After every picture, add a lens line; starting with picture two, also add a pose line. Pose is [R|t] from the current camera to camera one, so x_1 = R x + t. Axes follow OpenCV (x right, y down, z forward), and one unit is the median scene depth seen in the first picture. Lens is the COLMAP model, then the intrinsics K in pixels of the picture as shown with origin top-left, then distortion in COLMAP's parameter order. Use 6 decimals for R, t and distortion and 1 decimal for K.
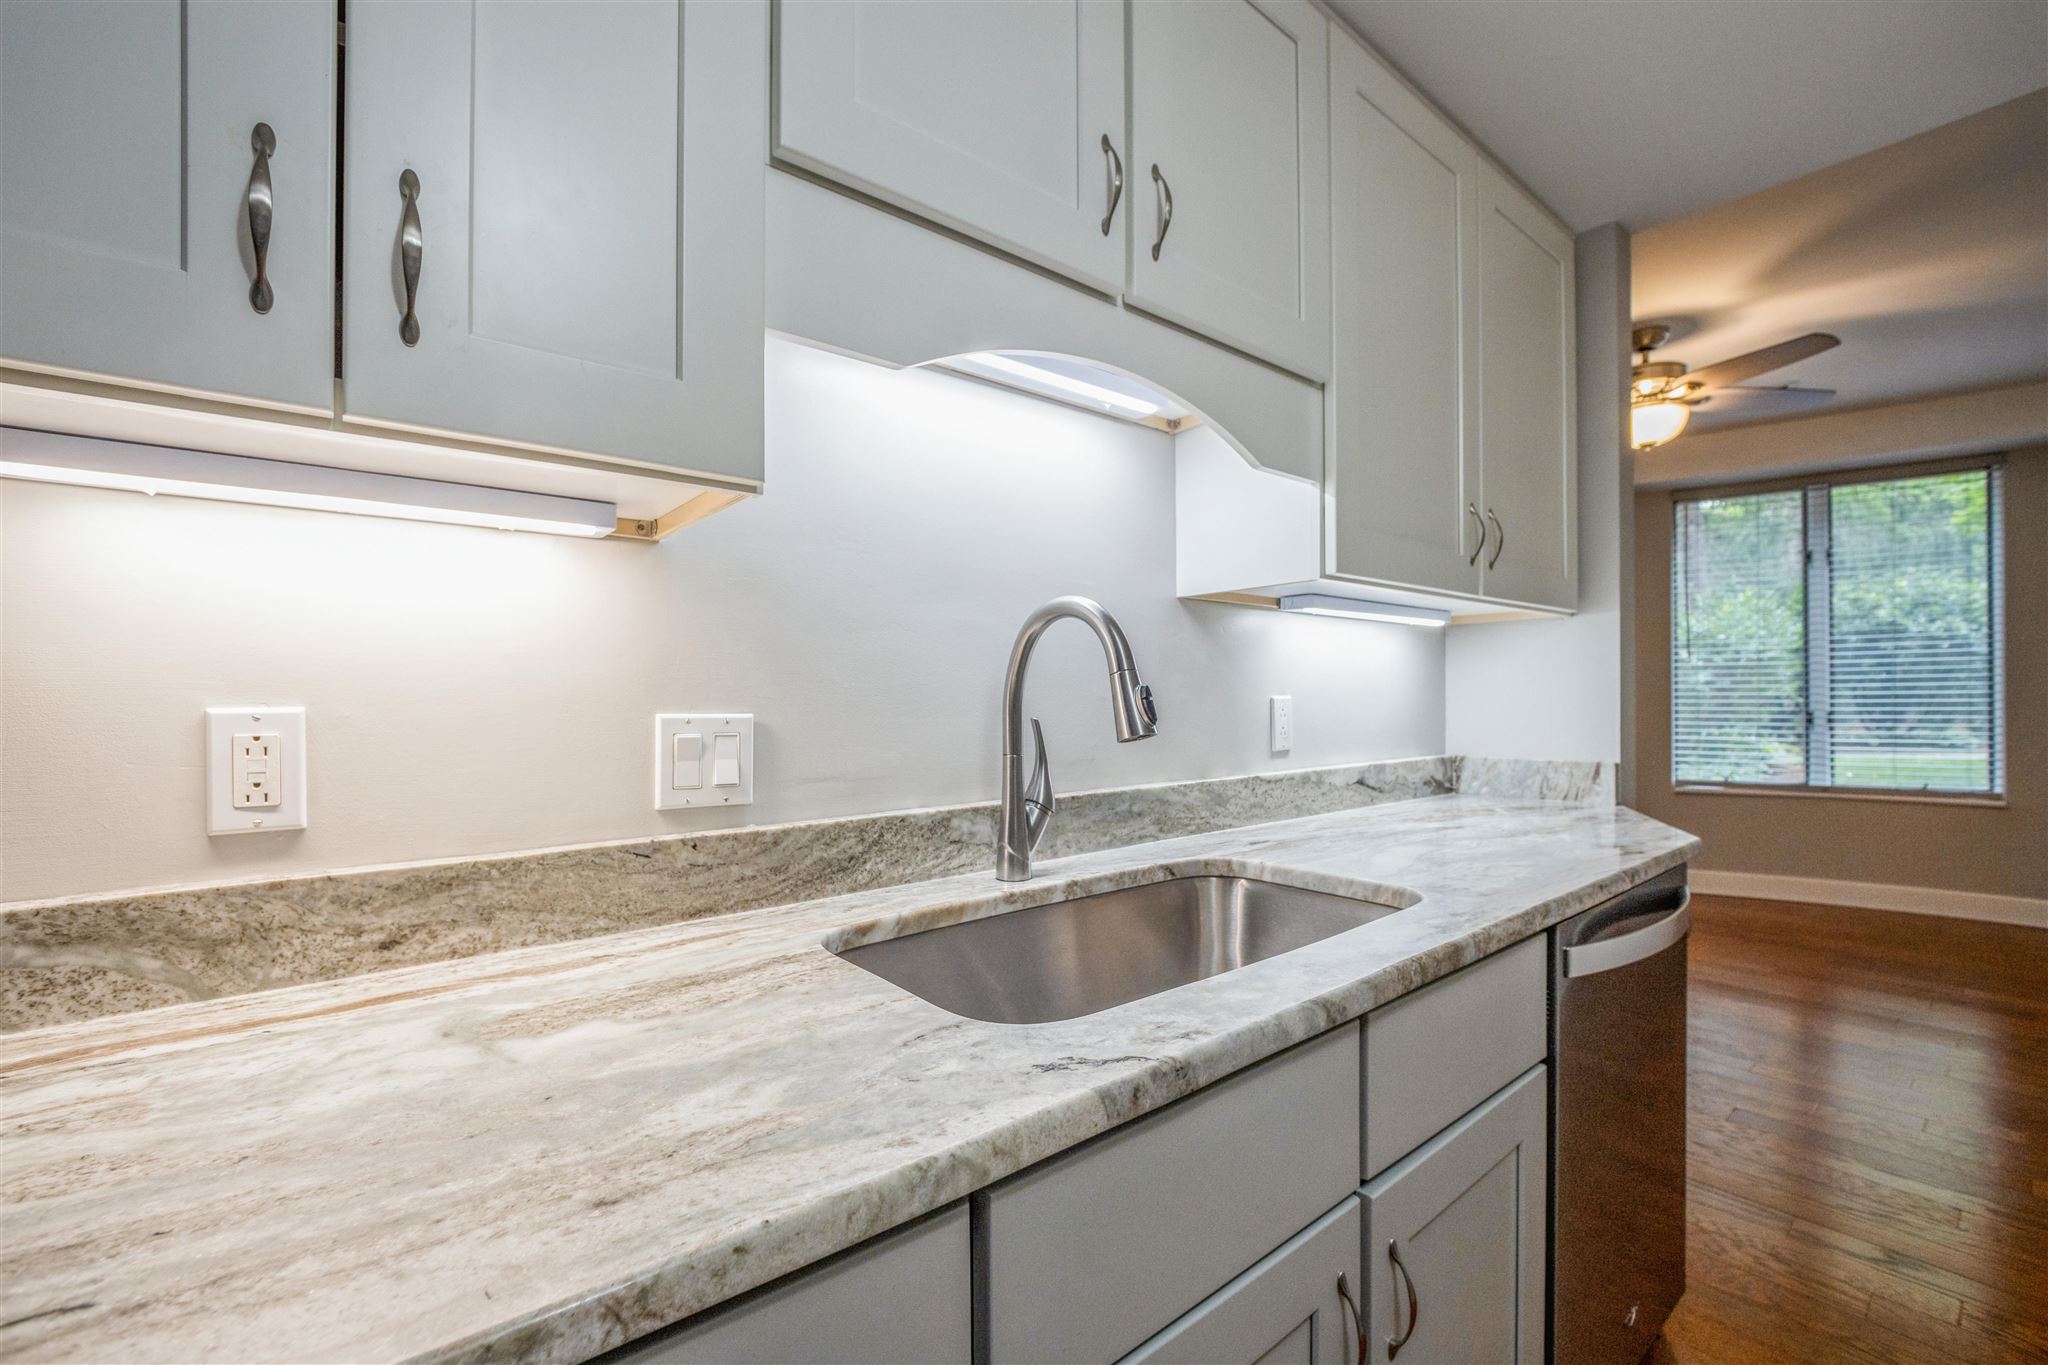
lens RADIAL K [[839.9, 0, 1033.8], [0, 839.9, 695.6], [0, 0, 1]] dist [-0.000034, -0.014386]
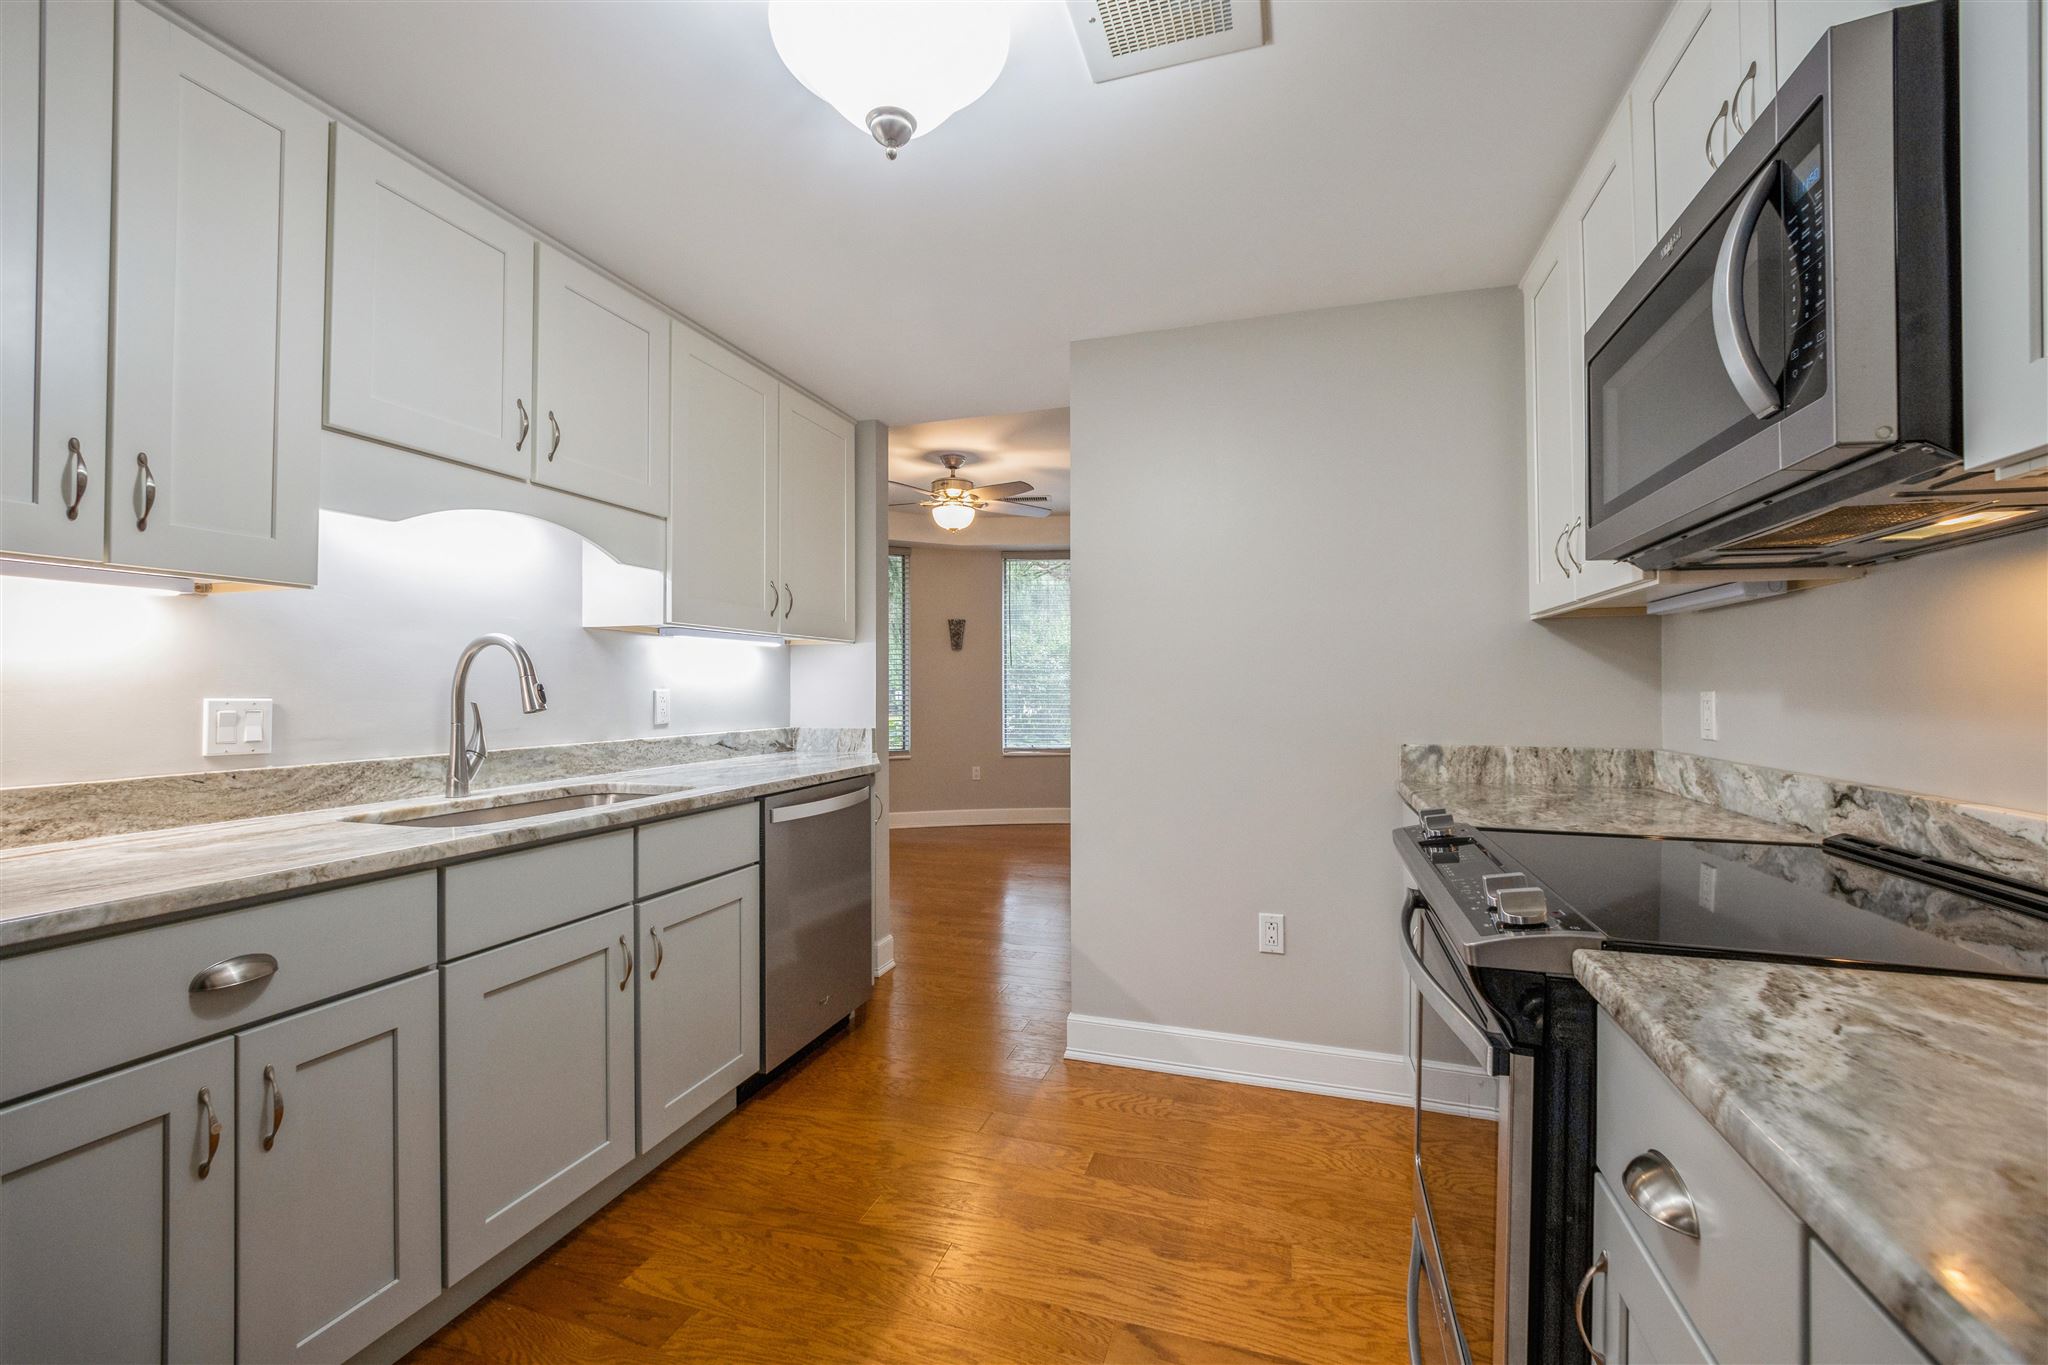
lens RADIAL K [[839.1, 0, 1021.8], [0, 839.1, 678.1], [0, 0, 1]] dist [-0.015214, 0.000455]
pose [[0.843338, 0.010414, 0.537283, 0.031785], [-0.003487, 0.999897, -0.013908, -0.001515], [-0.537373, 0.009856, 0.843287, -1.089554]]
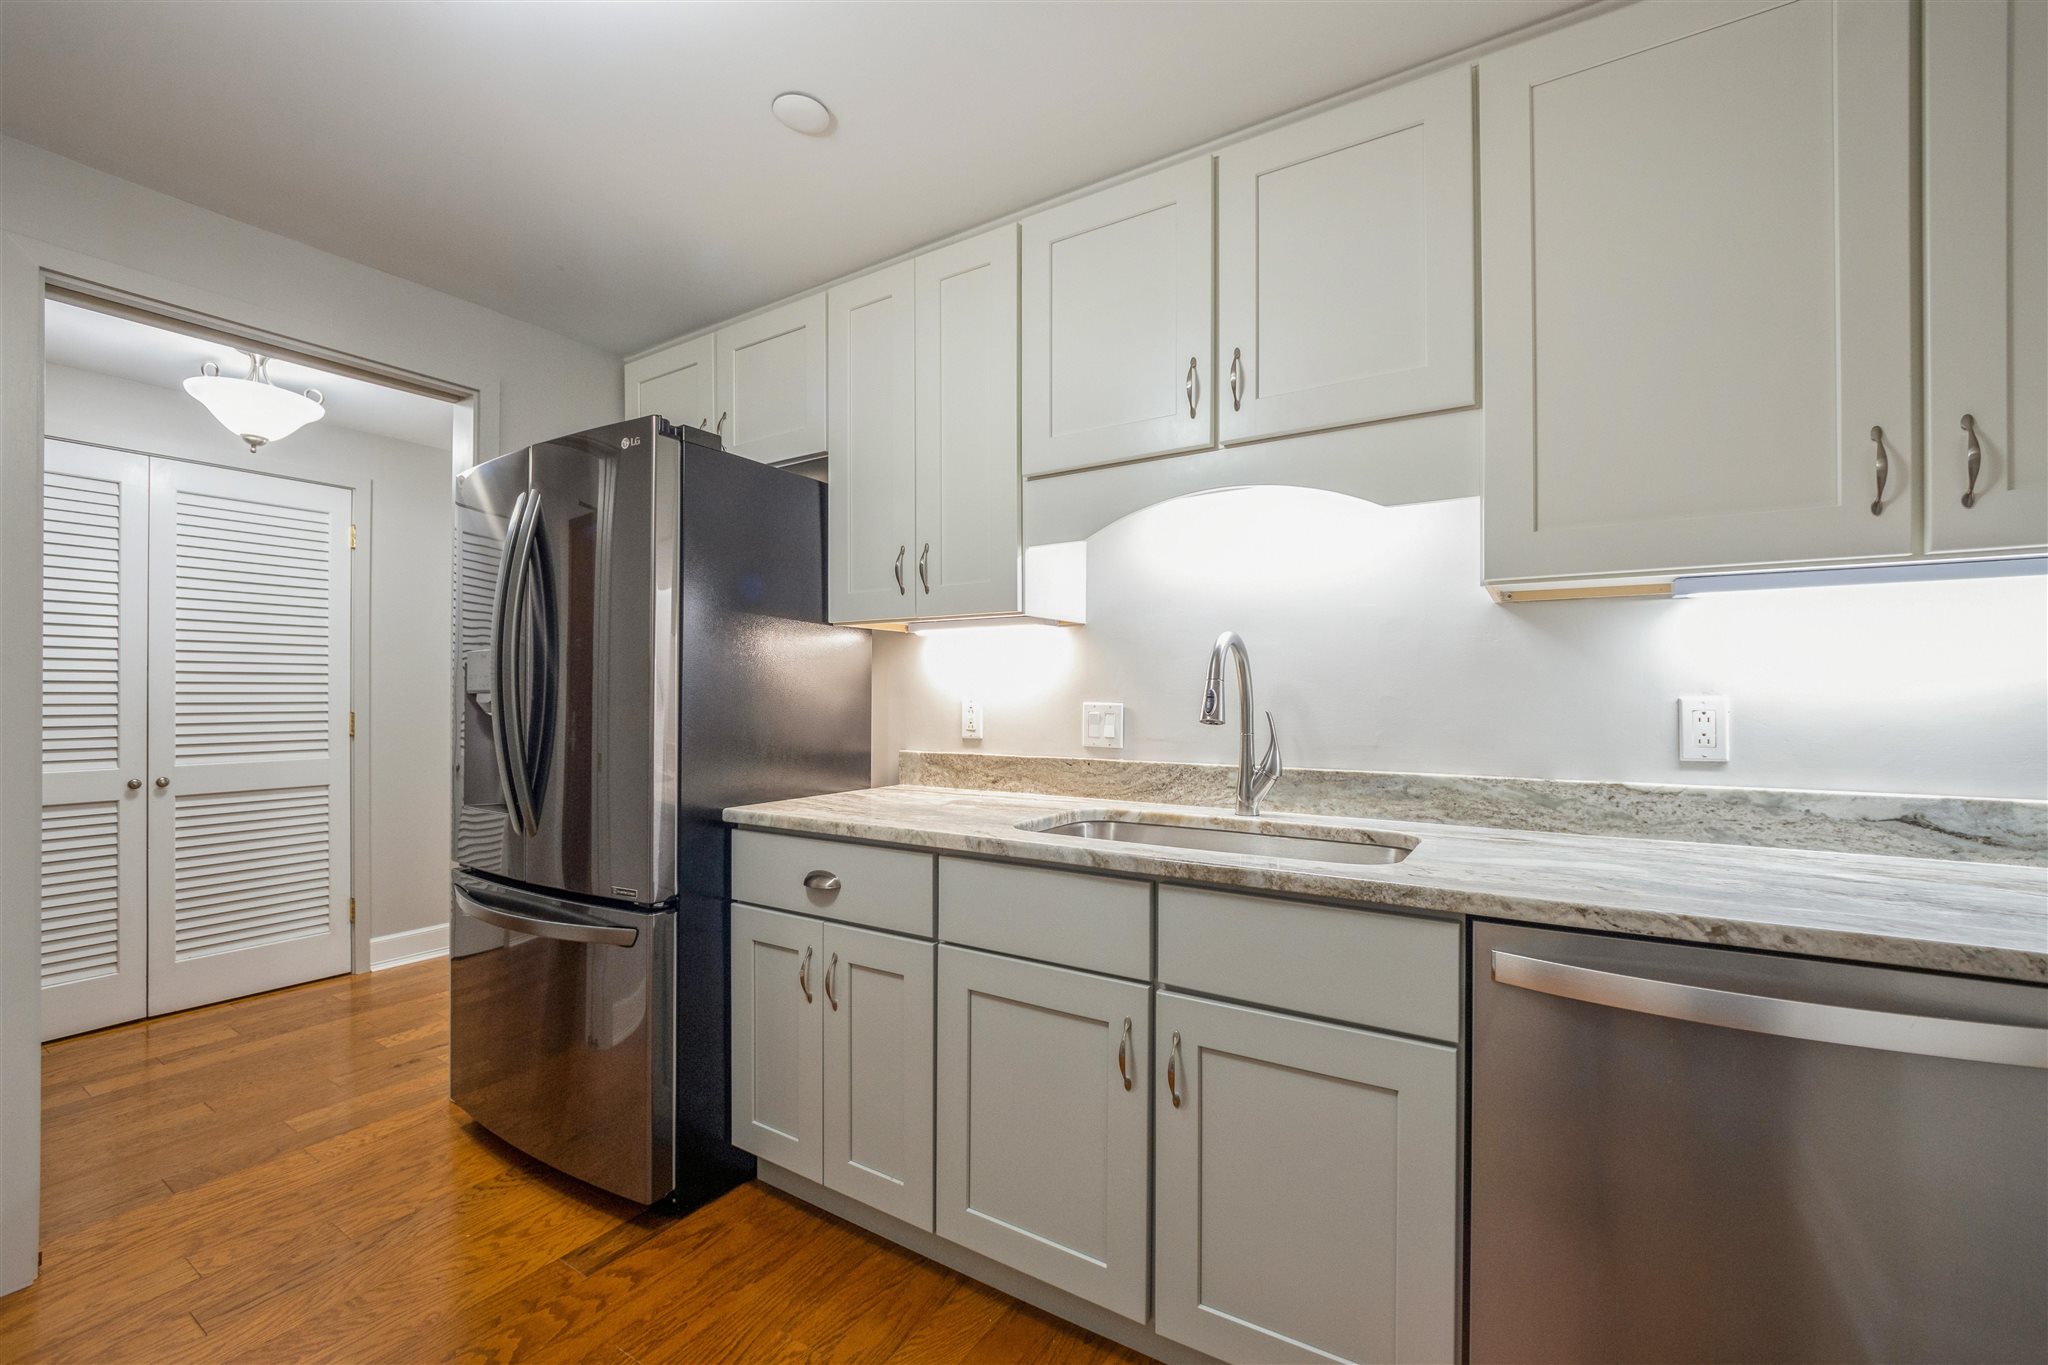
lens RADIAL K [[839.9, 0, 1033.8], [0, 839.9, 695.6], [0, 0, 1]] dist [-0.000034, -0.014386]
pose [[0.310518, 0.006626, -0.950544, 1.387141], [0.000577, 0.999974, 0.007159, -0.010370], [0.950567, -0.002771, 0.310506, 0.168852]]
